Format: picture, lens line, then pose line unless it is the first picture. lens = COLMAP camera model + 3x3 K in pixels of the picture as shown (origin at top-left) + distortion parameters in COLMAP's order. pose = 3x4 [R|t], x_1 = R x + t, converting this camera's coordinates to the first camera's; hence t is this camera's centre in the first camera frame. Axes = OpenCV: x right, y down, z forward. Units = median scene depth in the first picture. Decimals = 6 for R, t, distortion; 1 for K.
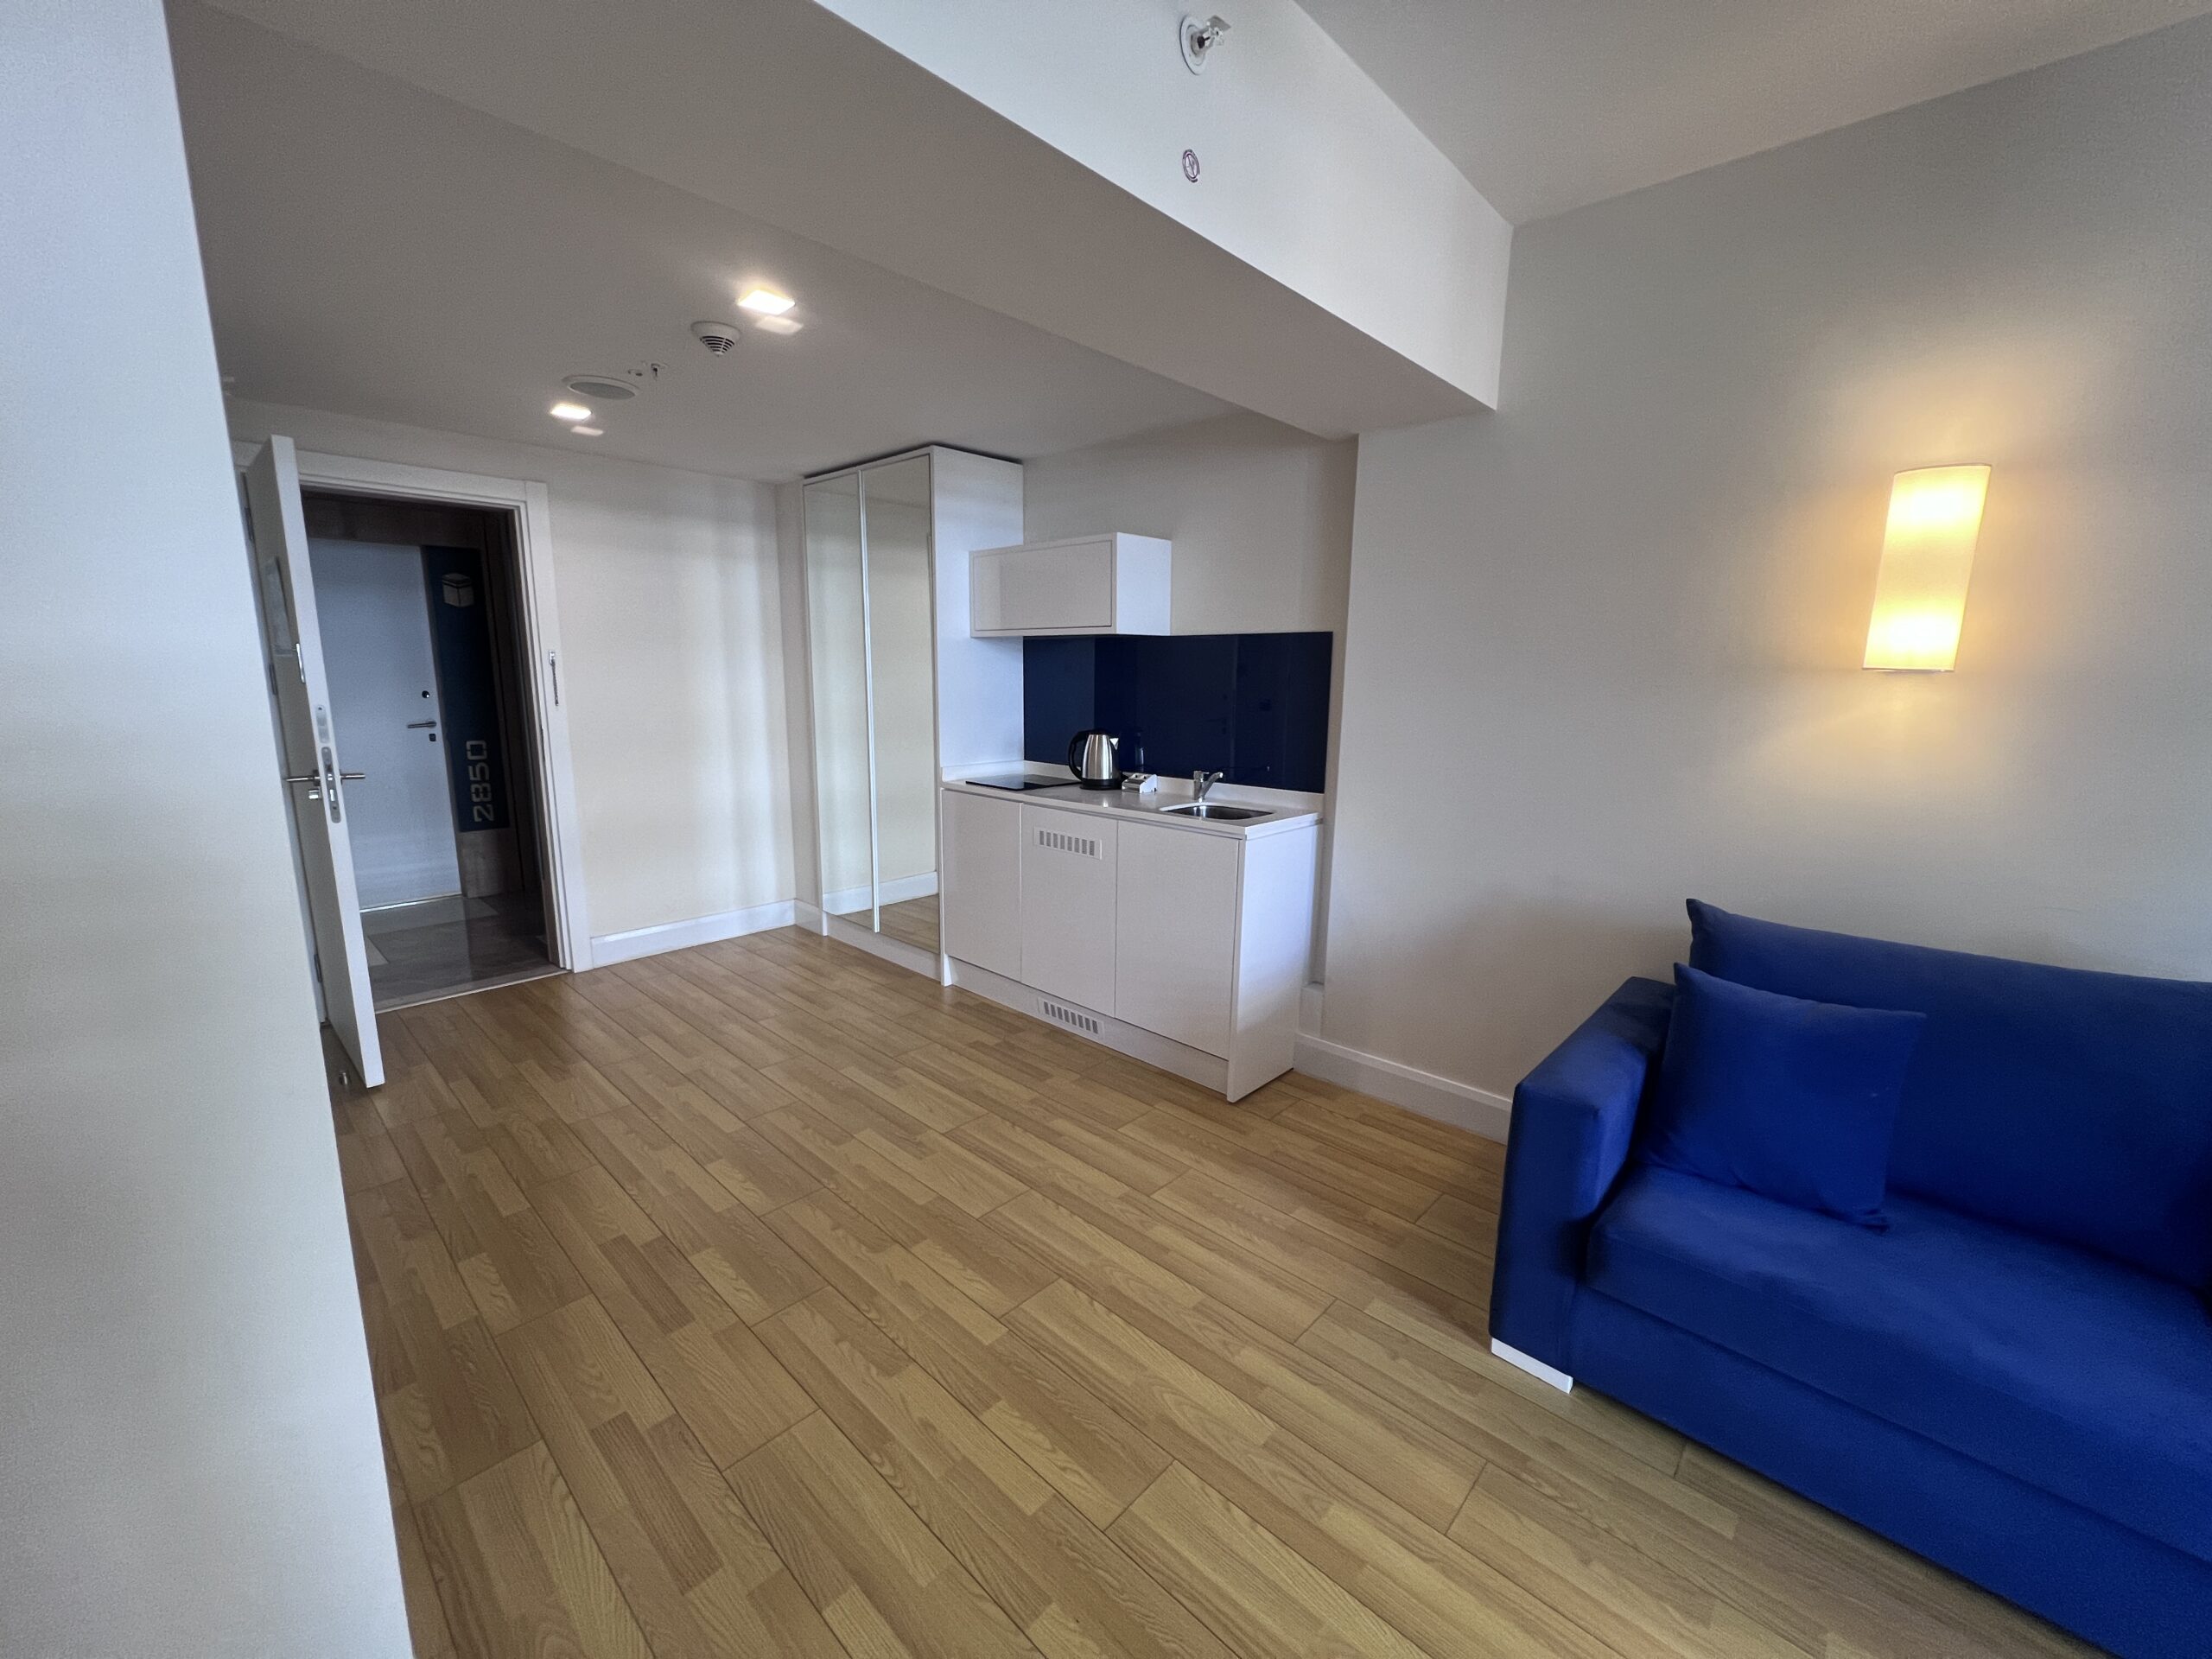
lens RADIAL K [[884.5, 0, 1101.9], [0, 884.5, 825.5], [0, 0, 1]] dist [-0.004011, 0.000442]
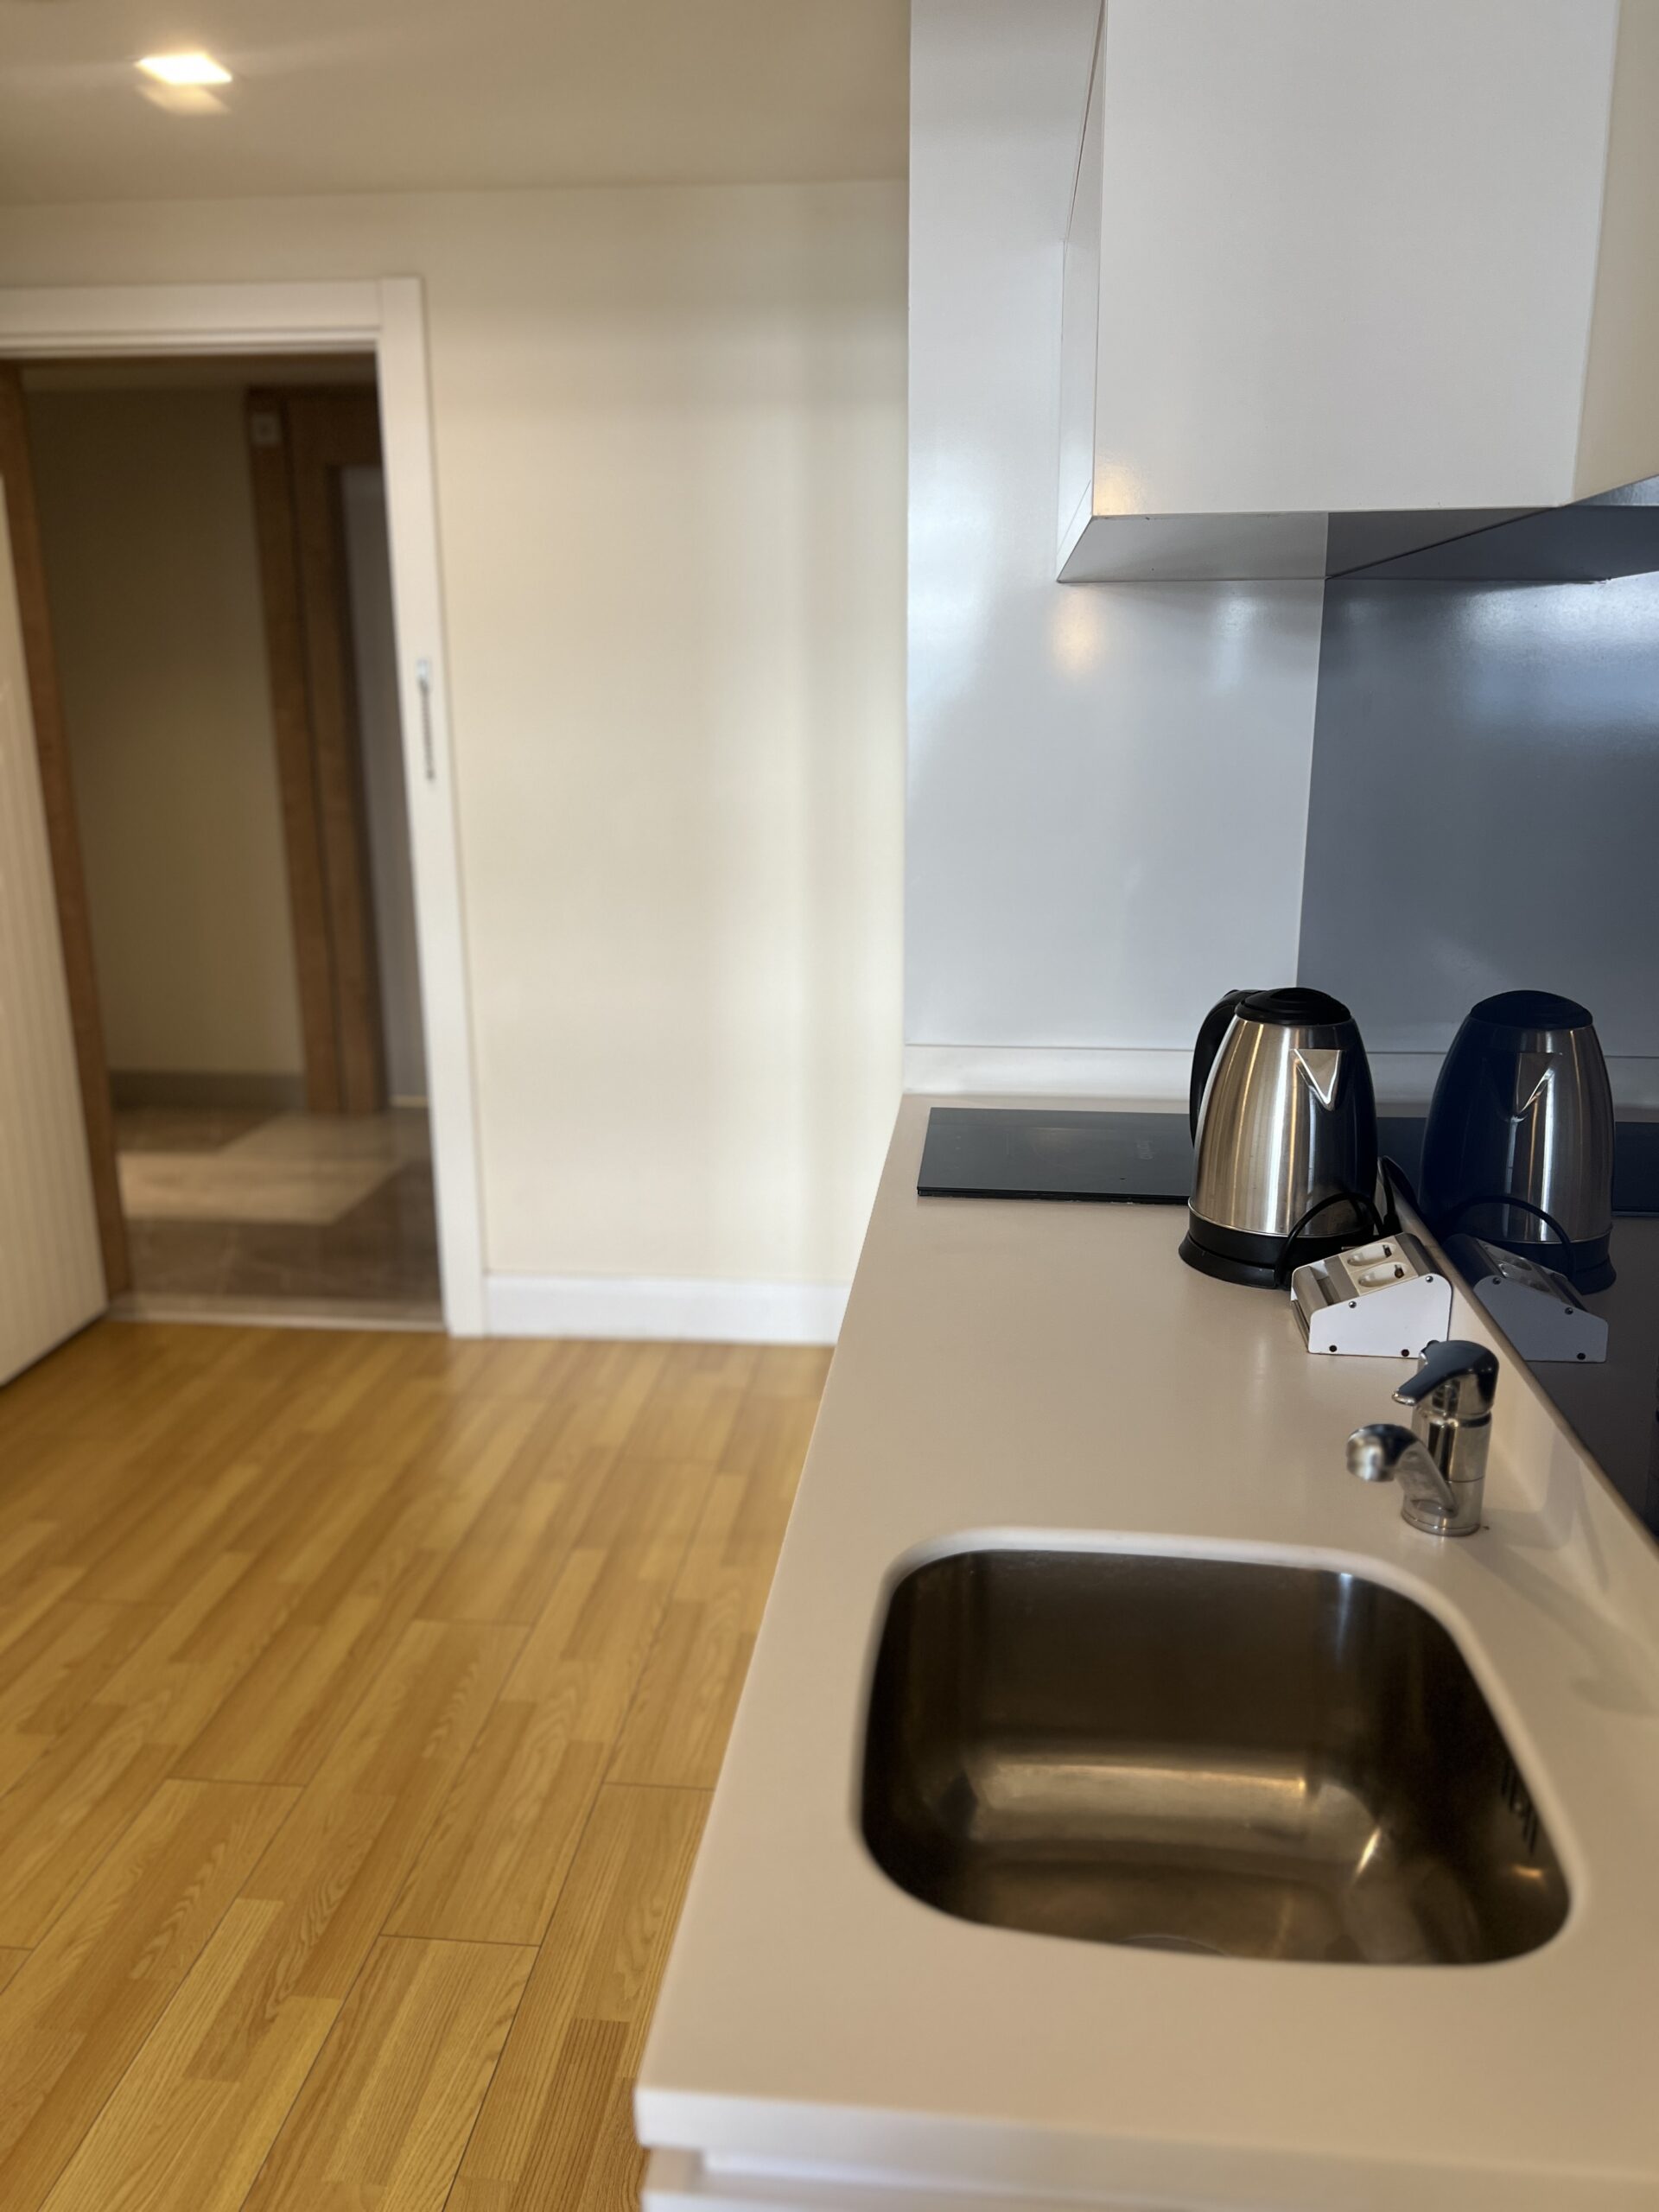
lens RADIAL K [[1686.9, 0, 831.9], [0, 1686.9, 1112.3], [0, 0, 1]] dist [0.016366, 0.003742]
pose [[0.610221, 0.192053, -0.768600, 0.243015], [-0.133400, 0.981228, 0.139271, -0.121564], [0.780919, 0.017545, 0.624386, 0.641649]]
